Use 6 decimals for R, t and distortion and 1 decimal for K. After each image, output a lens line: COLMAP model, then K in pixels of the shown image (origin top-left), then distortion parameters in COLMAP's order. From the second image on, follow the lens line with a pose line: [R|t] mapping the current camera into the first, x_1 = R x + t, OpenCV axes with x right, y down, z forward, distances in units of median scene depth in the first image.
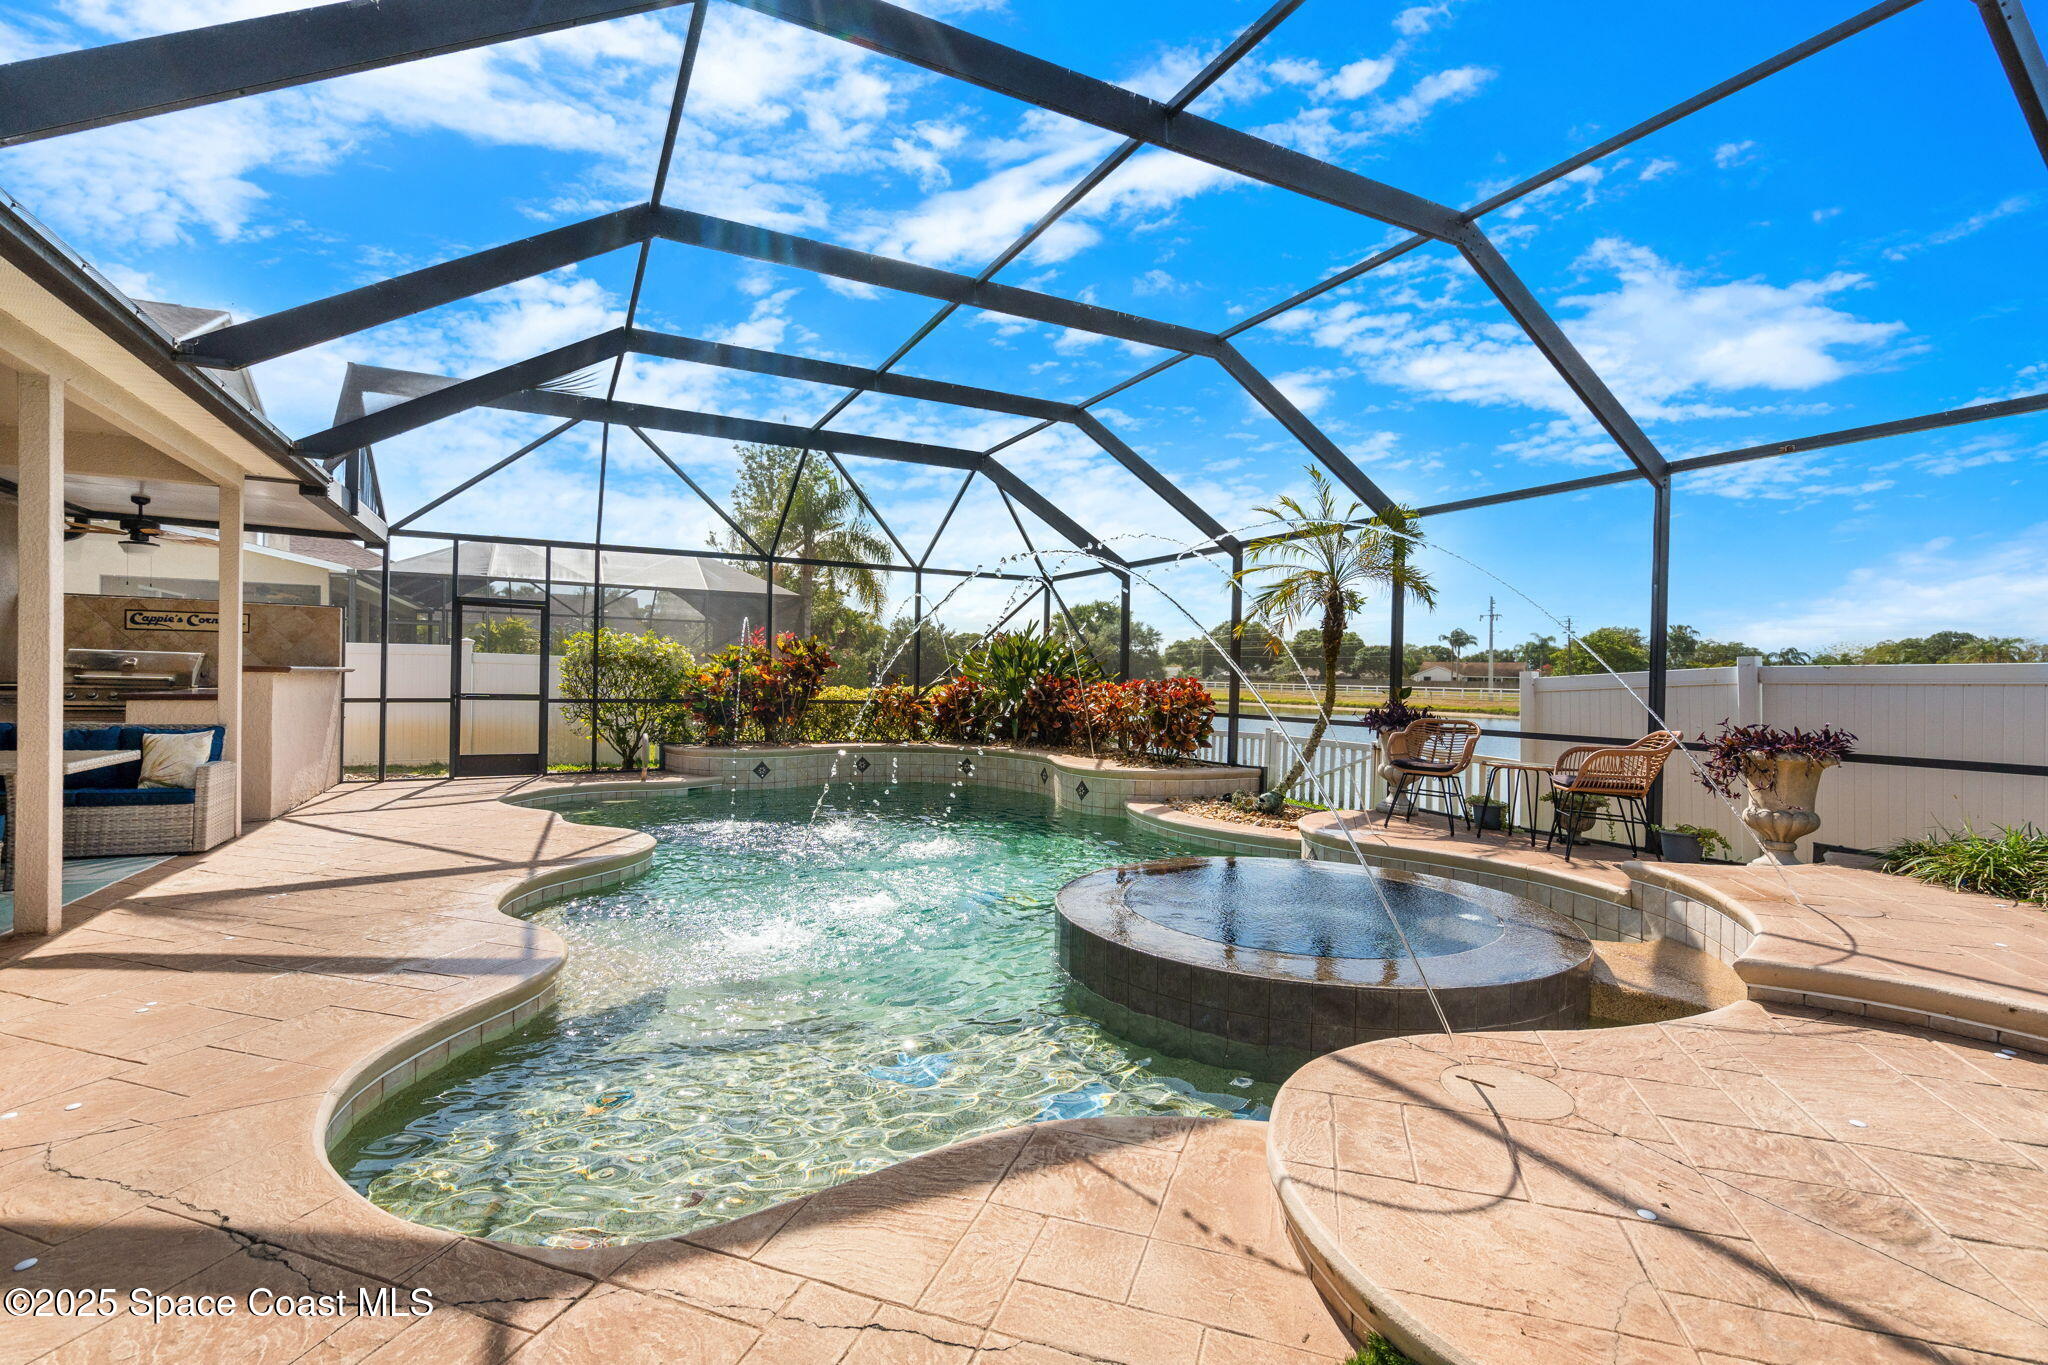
lens RADIAL K [[918.4, 0, 1024.0], [0, 918.4, 682.5], [0, 0, 1]] dist [-0.001875, 0.000264]
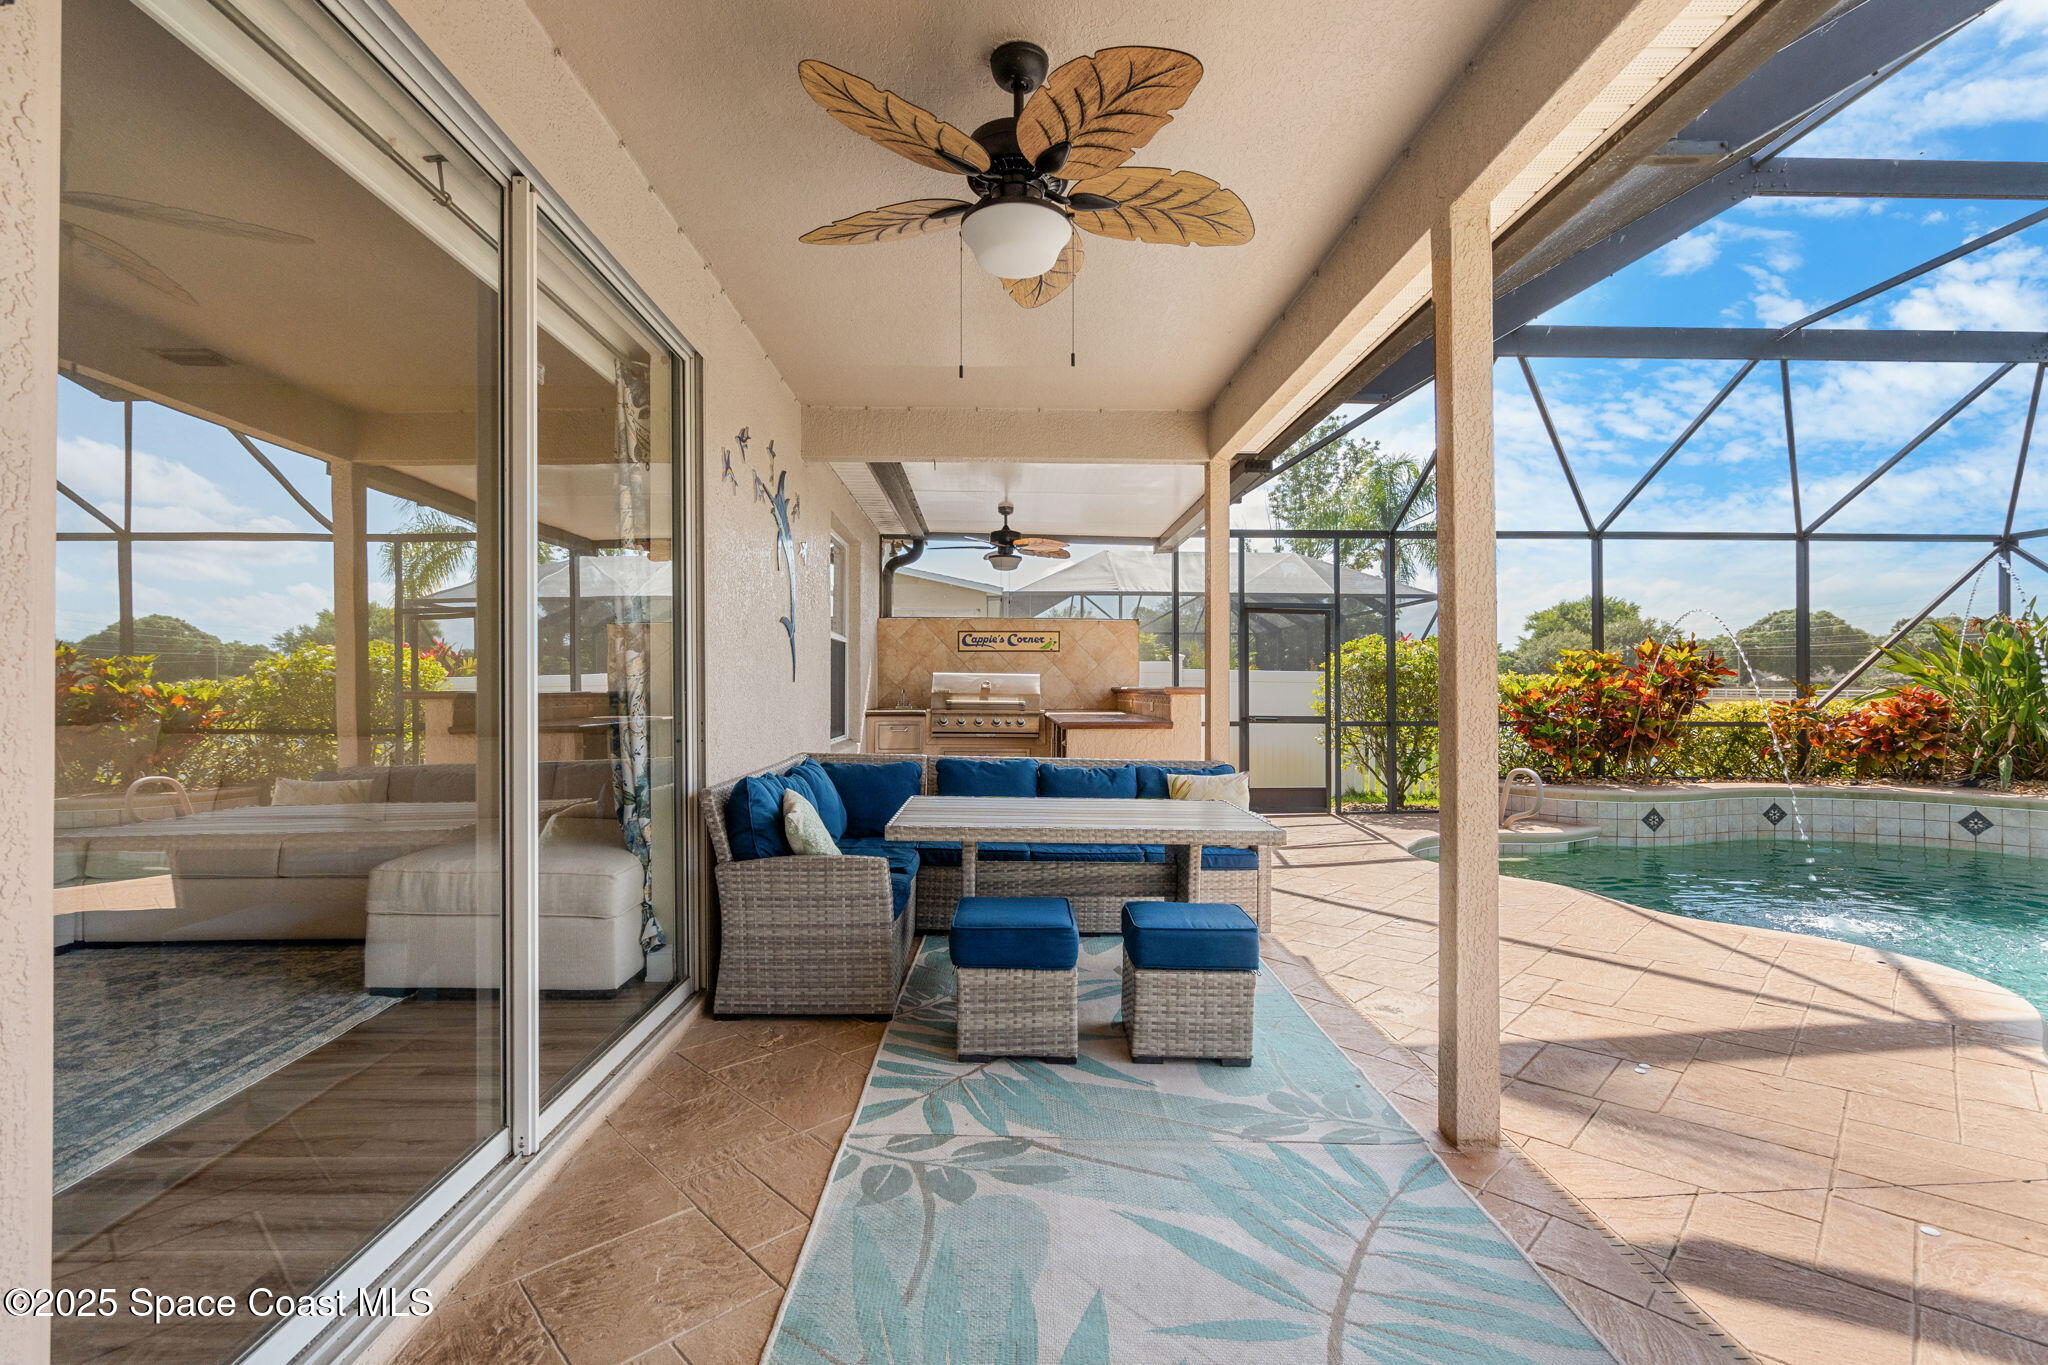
lens RADIAL K [[918.4, 0, 1024.0], [0, 918.4, 682.5], [0, 0, 1]] dist [-0.001875, 0.000264]
pose [[0.905833, -0.018960, -0.423210, -0.428350], [0.012636, 0.999763, -0.017745, -0.006462], [0.423446, 0.010726, 0.905858, 0.131278]]
